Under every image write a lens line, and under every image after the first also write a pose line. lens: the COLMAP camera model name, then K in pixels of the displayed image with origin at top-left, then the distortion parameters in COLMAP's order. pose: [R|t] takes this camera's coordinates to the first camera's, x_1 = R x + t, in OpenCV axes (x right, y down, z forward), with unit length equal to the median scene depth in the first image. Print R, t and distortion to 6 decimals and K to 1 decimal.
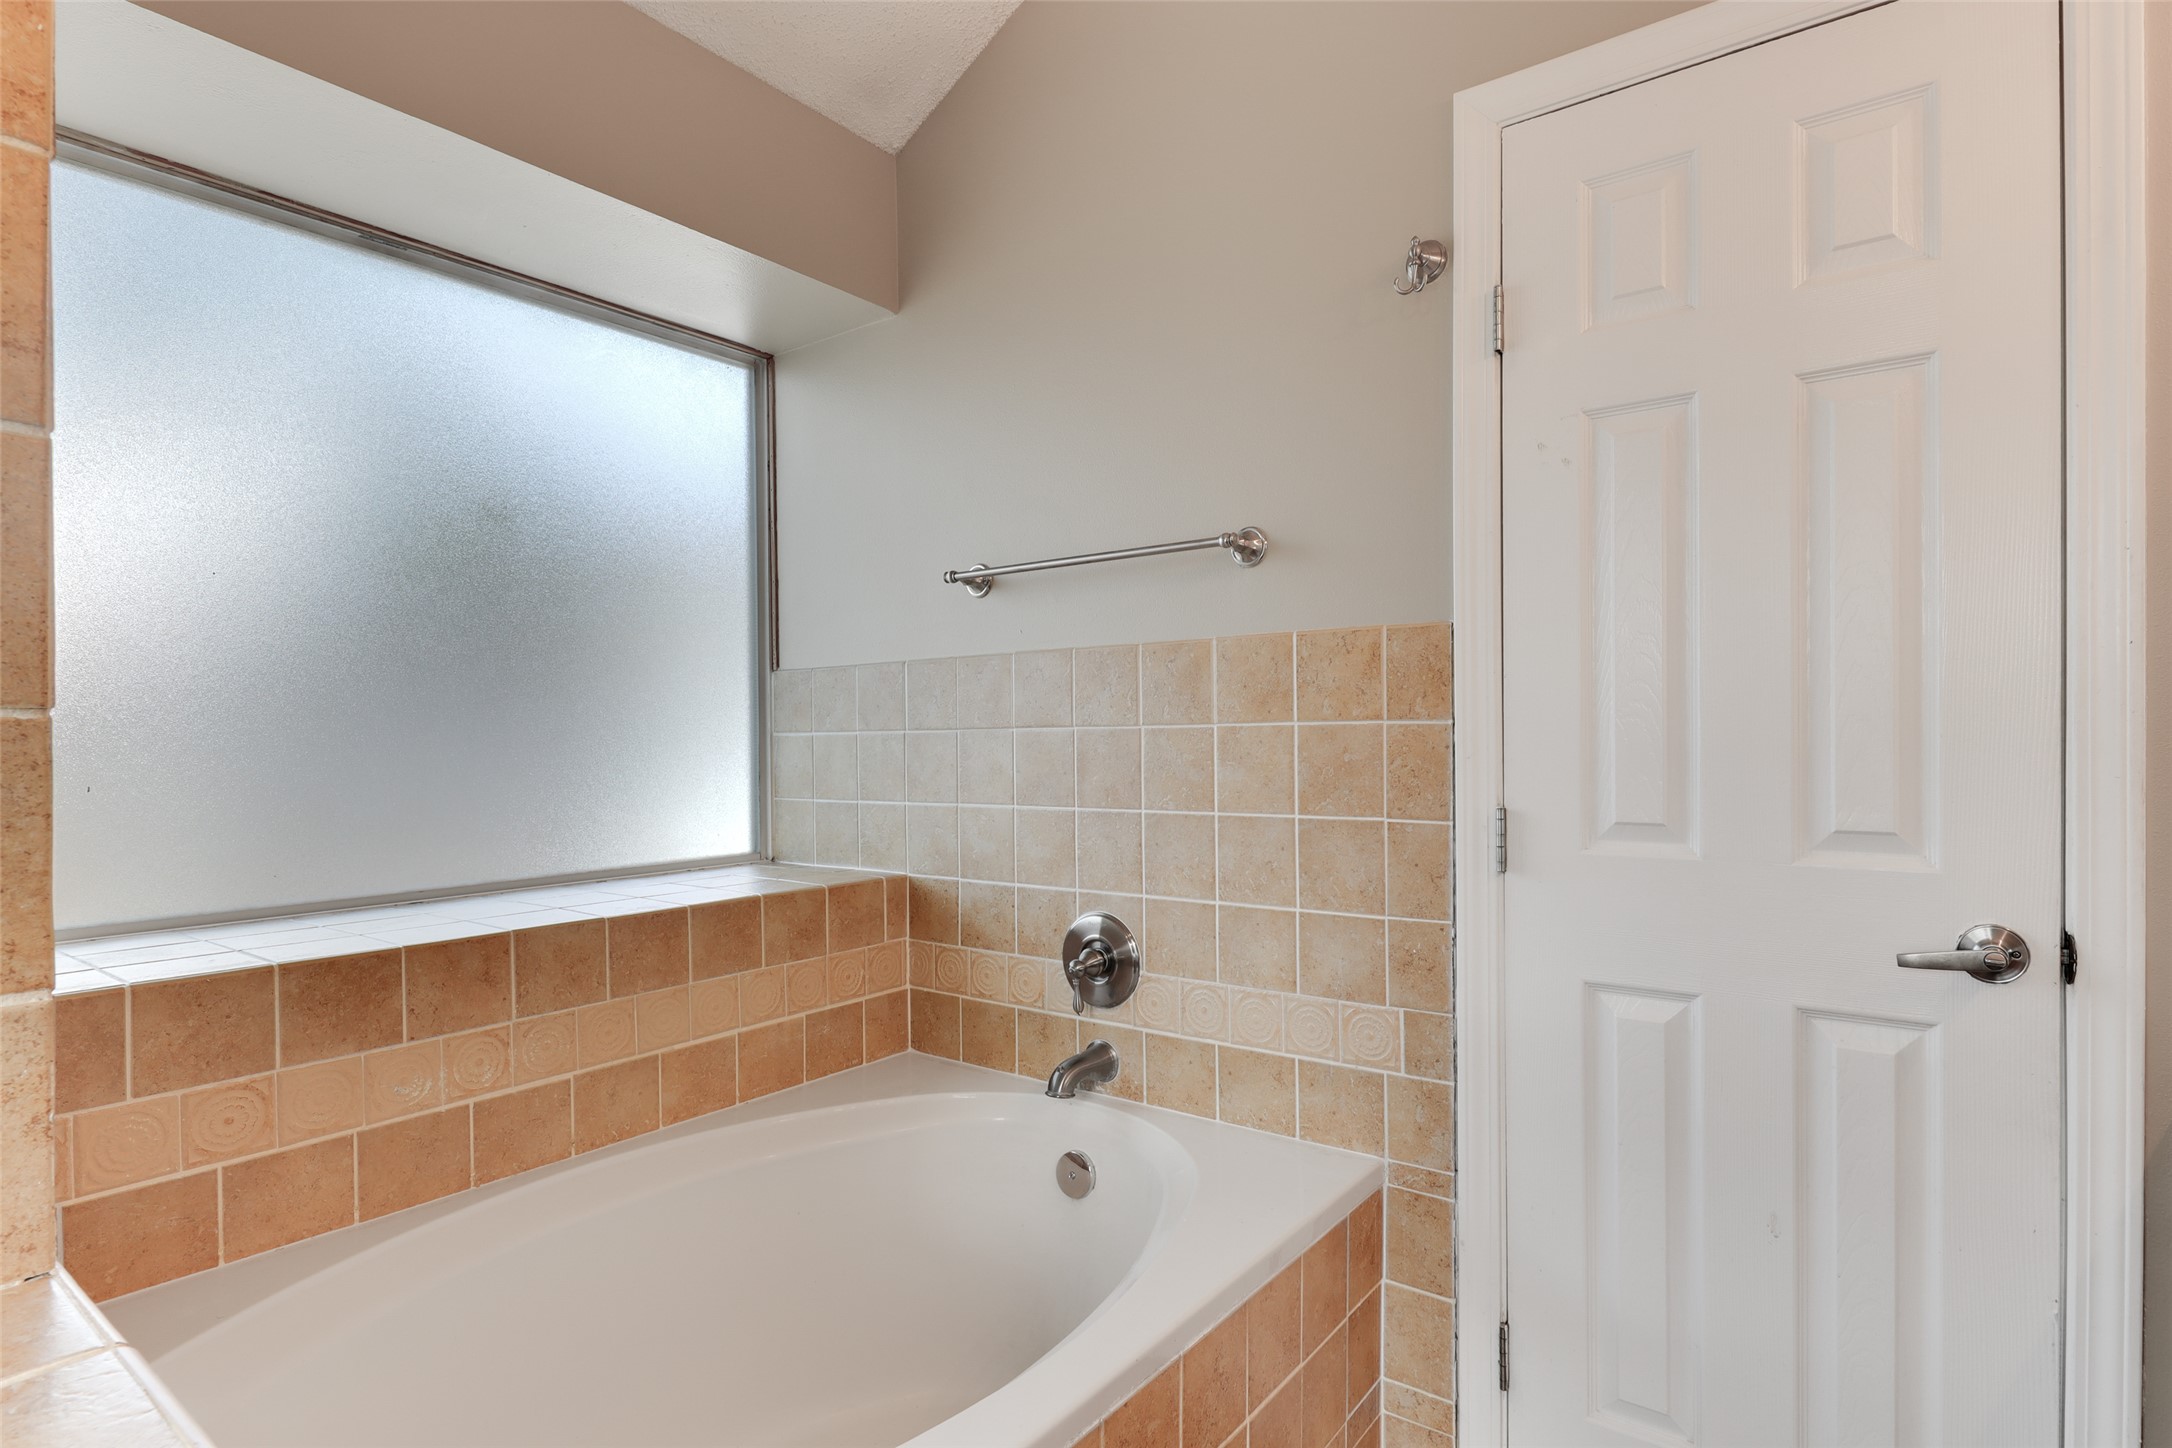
lens RADIAL K [[1114.6, 0, 1095.3], [0, 1114.6, 751.8], [0, 0, 1]] dist [-0.001842, -0.002009]
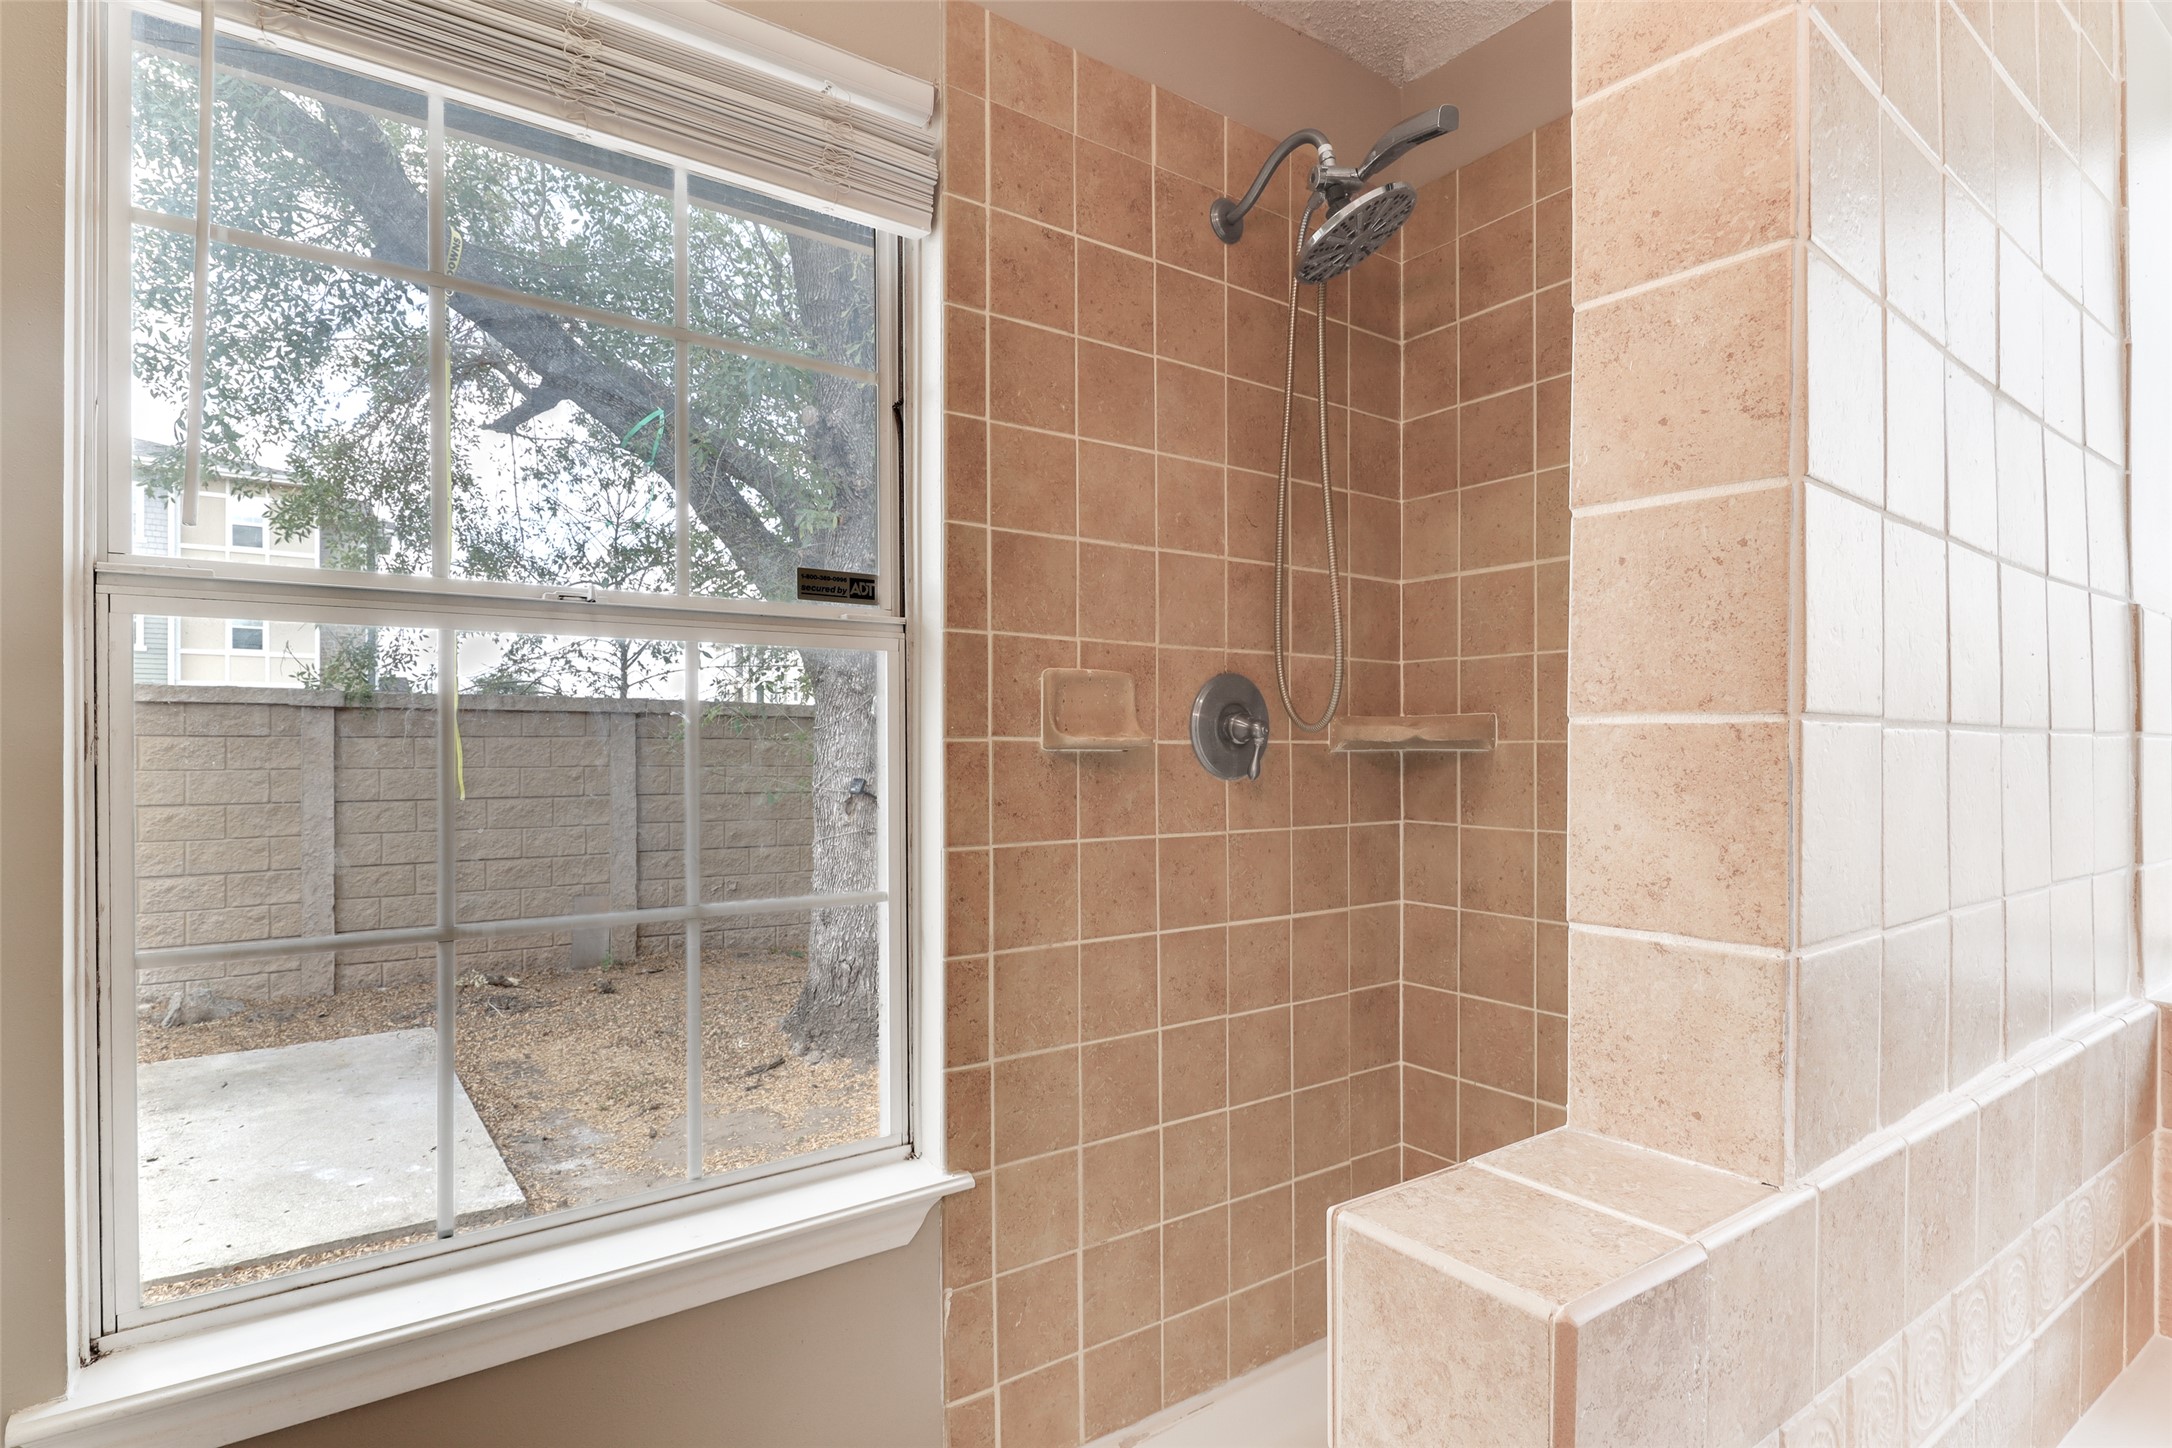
lens RADIAL K [[1114.6, 0, 1095.3], [0, 1114.6, 751.8], [0, 0, 1]] dist [-0.001842, -0.002009]
pose [[-0.293667, 0.010821, -0.955846, 0.414102], [-0.008091, 0.999872, 0.013806, -0.007884], [0.955873, 0.011788, -0.293542, 0.654457]]
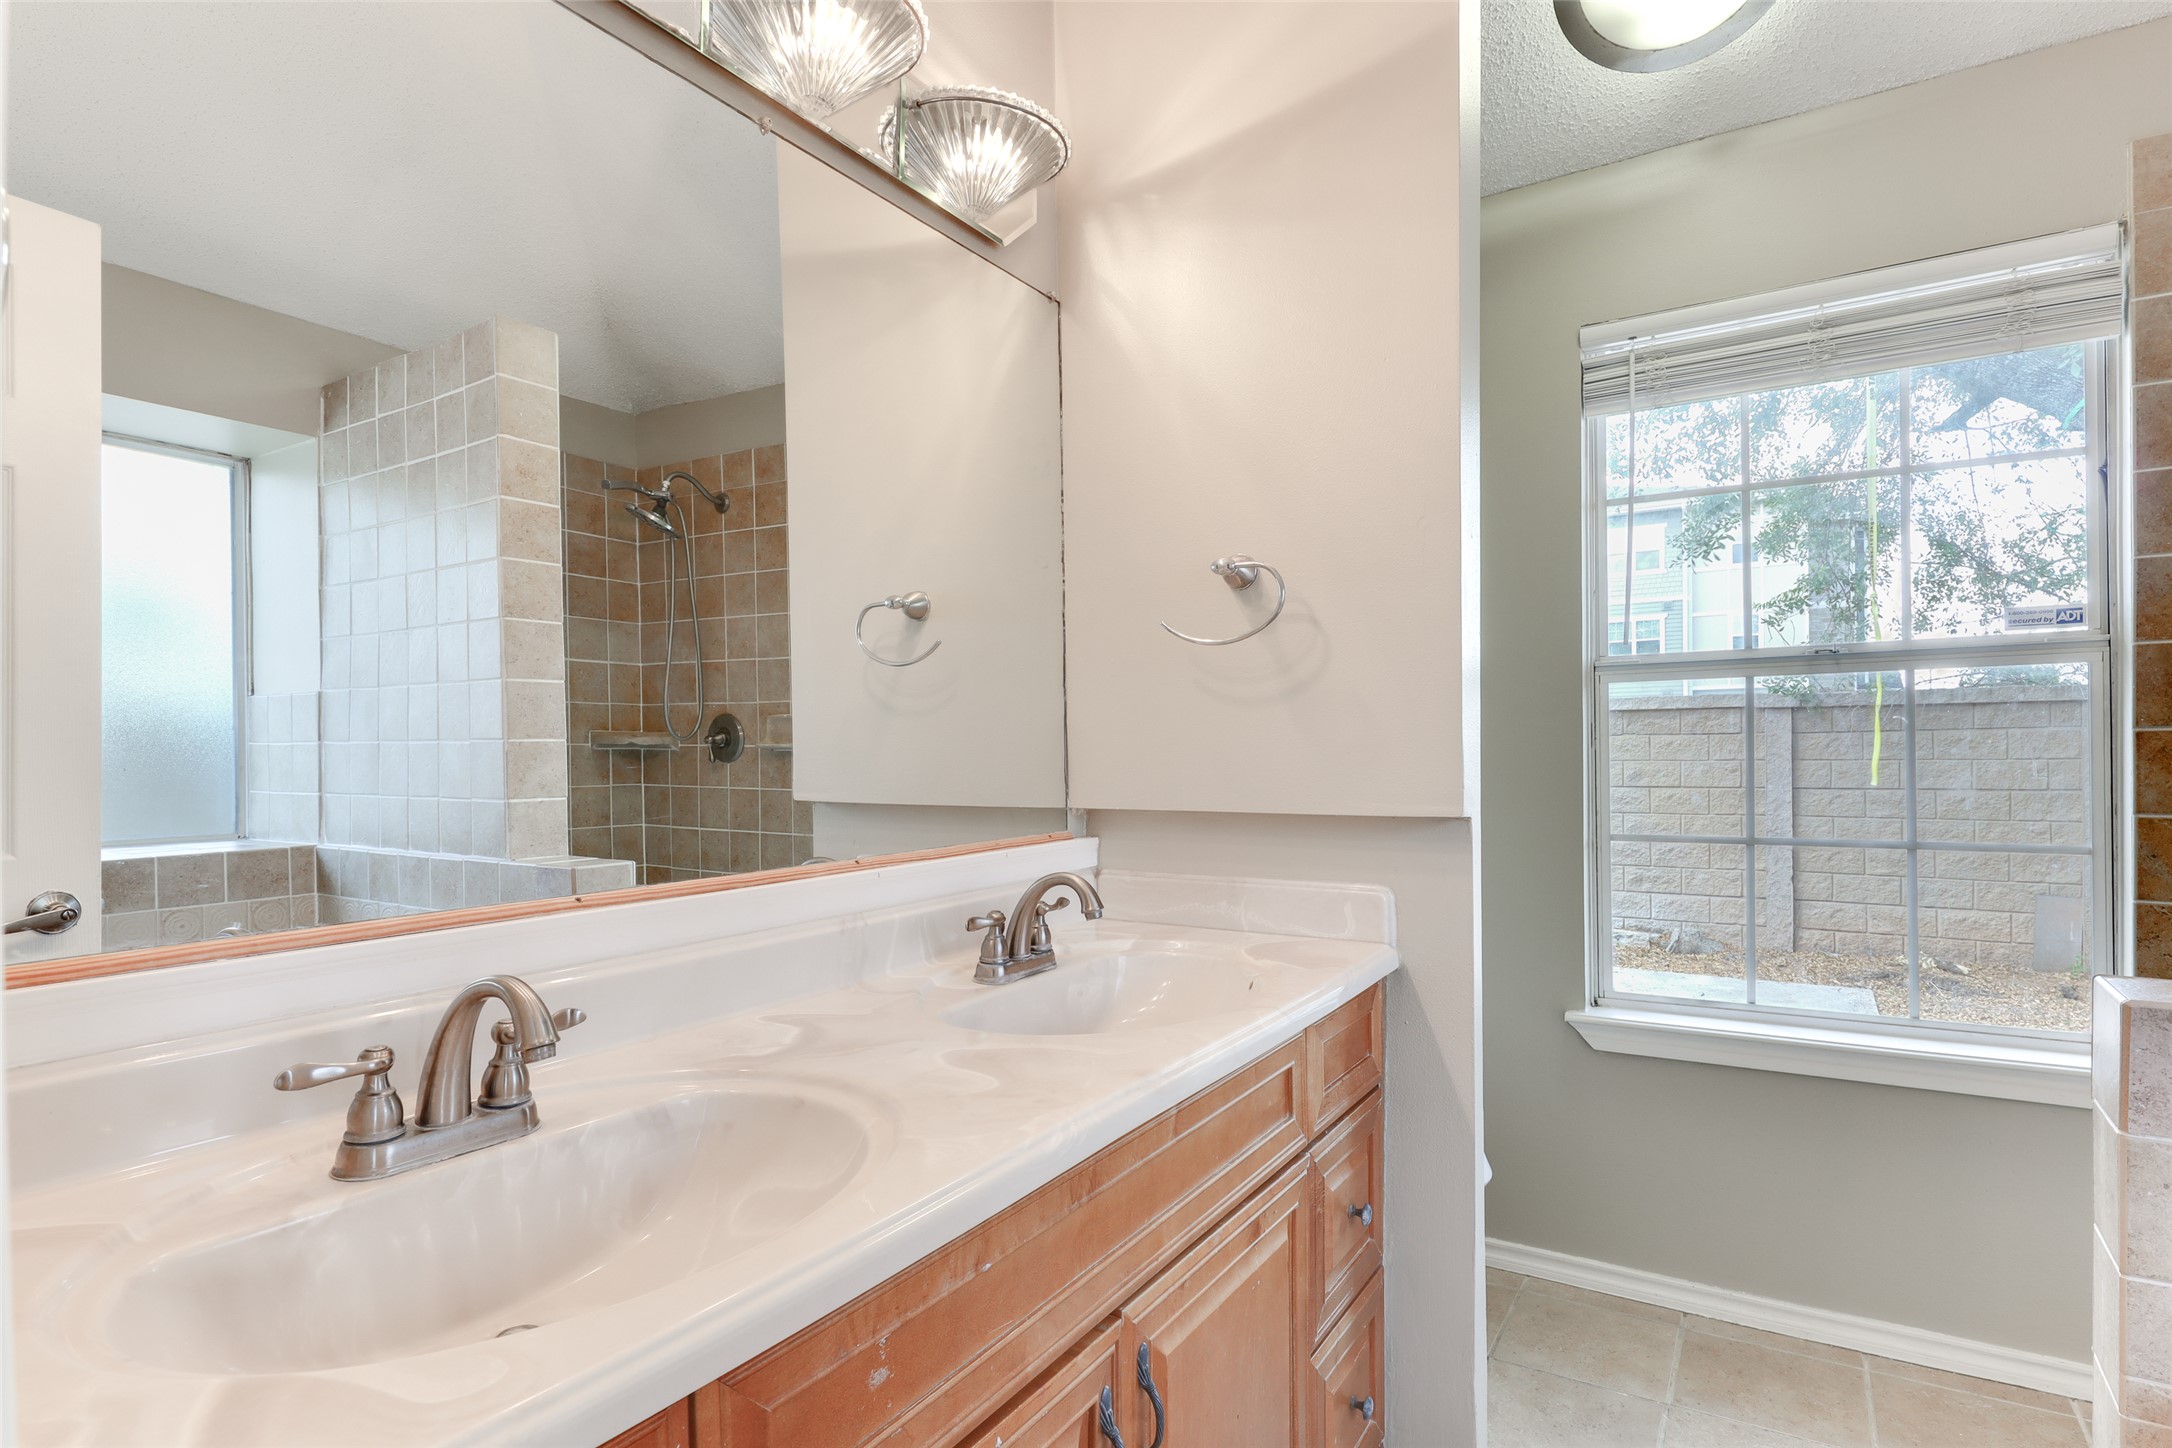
lens RADIAL K [[1114.6, 0, 1095.3], [0, 1114.6, 751.8], [0, 0, 1]] dist [-0.001842, -0.002009]
pose [[-0.995941, 0.017058, -0.088382, 0.863552], [0.015937, 0.999783, 0.013378, -0.015529], [0.088591, 0.011915, -0.995997, 1.525690]]
